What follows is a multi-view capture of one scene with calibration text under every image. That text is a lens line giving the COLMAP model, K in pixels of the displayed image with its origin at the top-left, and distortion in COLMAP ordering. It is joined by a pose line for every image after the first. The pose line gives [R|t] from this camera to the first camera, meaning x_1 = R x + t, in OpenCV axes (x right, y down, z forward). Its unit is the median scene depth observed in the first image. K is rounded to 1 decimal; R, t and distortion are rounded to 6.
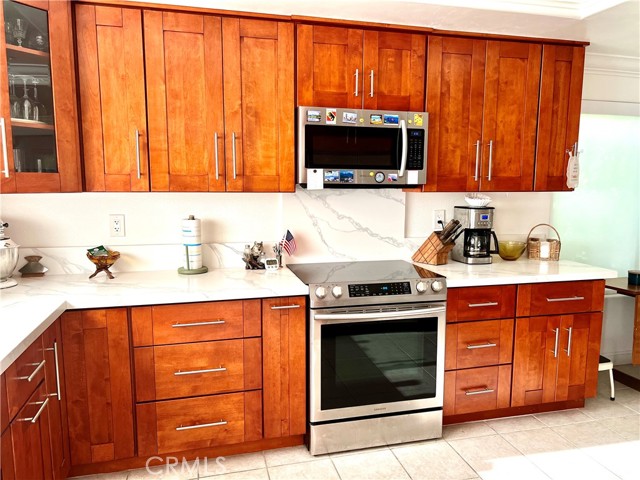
lens RADIAL K [[478.7, 0, 319.8], [0, 478.7, 242.8], [0, 0, 1]] dist [0.027428, -0.030778]
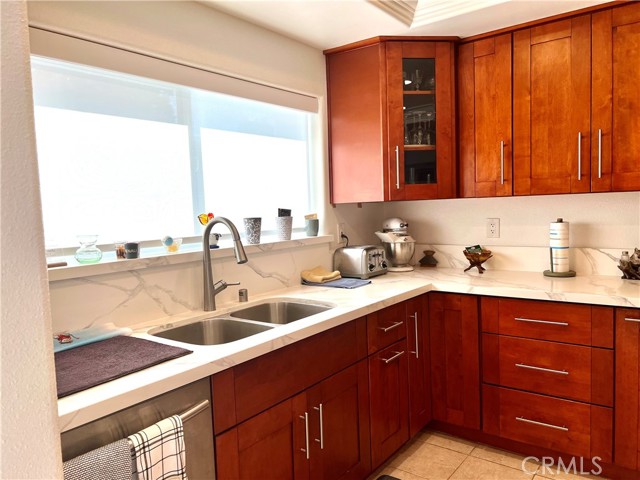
lens RADIAL K [[478.7, 0, 317.3], [0, 478.7, 241.0], [0, 0, 1]] dist [0.027428, -0.030778]
pose [[0.607544, 0.030242, -0.793710, 0.250048], [-0.062254, 0.998014, -0.009625, 0.035007], [0.791843, 0.055260, 0.608220, -0.008575]]
